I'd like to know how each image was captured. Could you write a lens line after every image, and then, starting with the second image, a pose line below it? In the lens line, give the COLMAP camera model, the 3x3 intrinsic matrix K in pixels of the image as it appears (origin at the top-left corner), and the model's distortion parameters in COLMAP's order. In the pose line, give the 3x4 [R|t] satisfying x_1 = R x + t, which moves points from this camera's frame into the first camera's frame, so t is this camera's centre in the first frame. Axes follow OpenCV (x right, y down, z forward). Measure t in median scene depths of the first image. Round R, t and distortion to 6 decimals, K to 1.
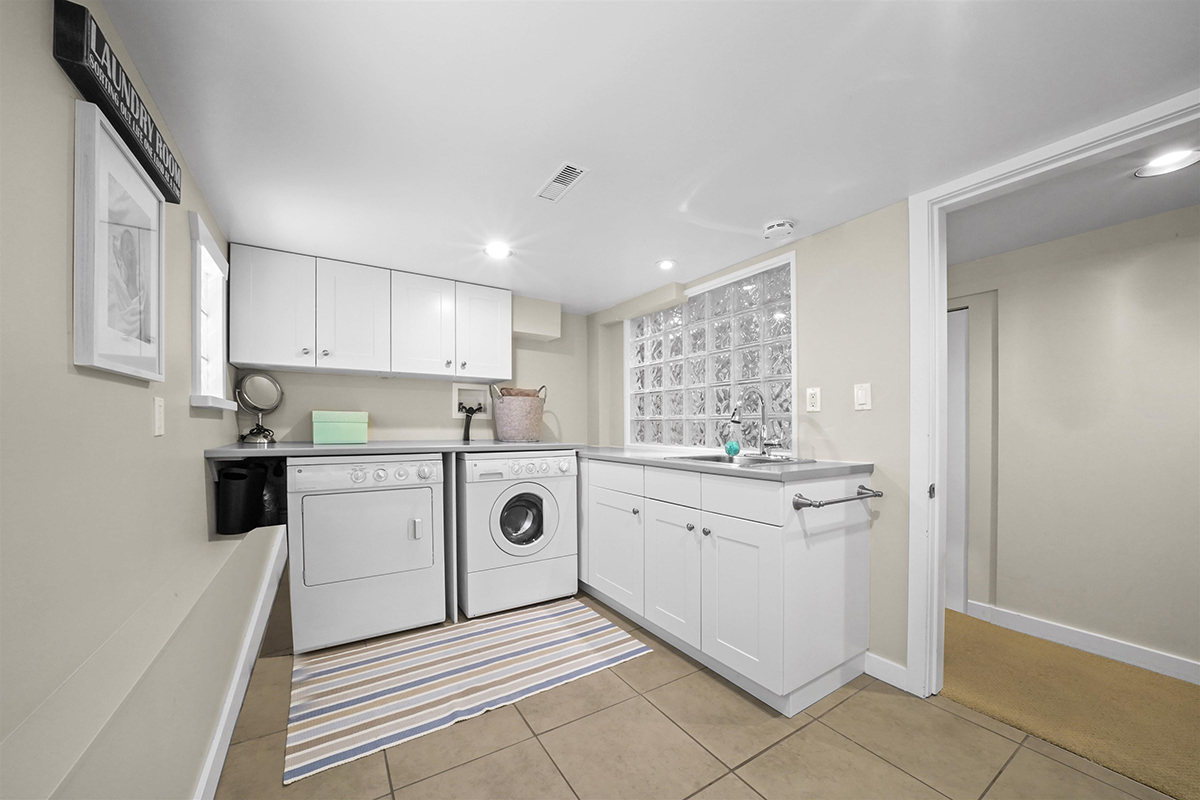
lens RADIAL K [[423.9, 0, 588.9], [0, 423.9, 428.2], [0, 0, 1]] dist [-0.014345, 0.000229]
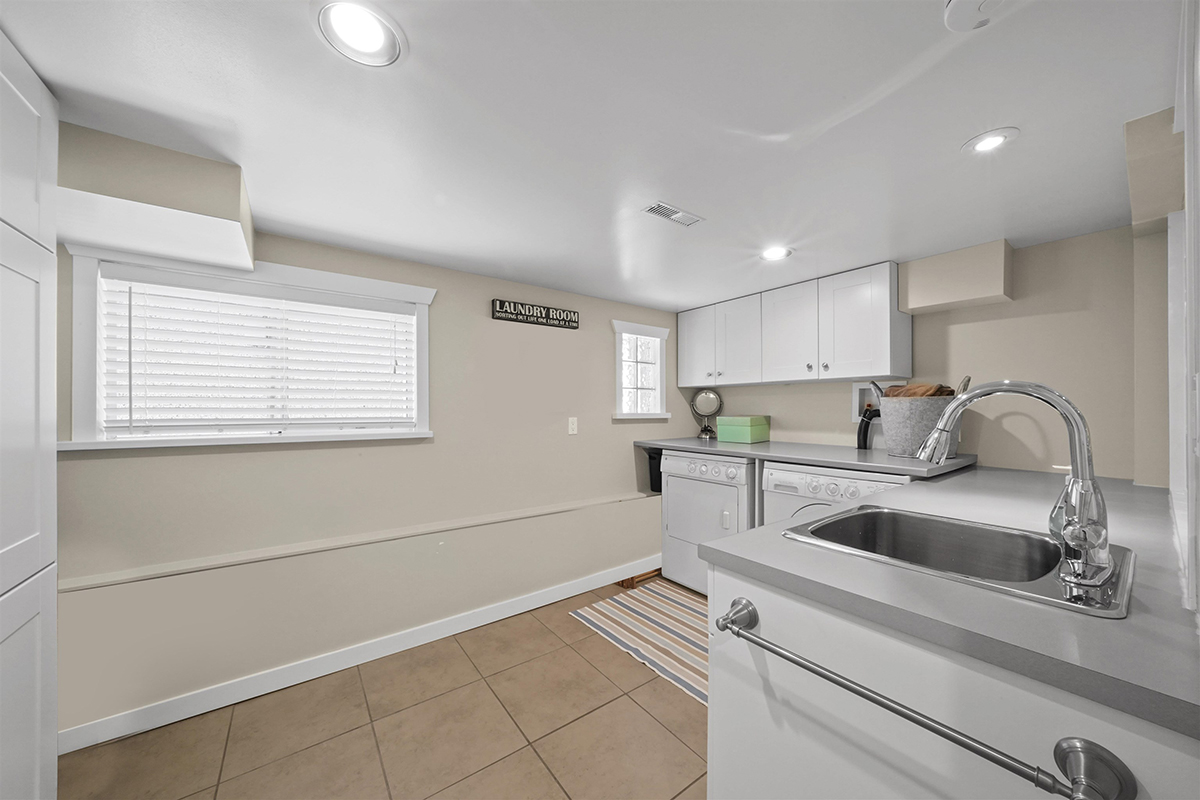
lens RADIAL K [[423.9, 0, 601.6], [0, 423.9, 407.7], [0, 0, 1]] dist [-0.014345, 0.000229]
pose [[0.092731, -0.005866, -0.995674, 0.706600], [-0.003692, 0.999974, -0.006235, -0.063402], [0.995684, 0.004254, 0.092707, 0.521591]]
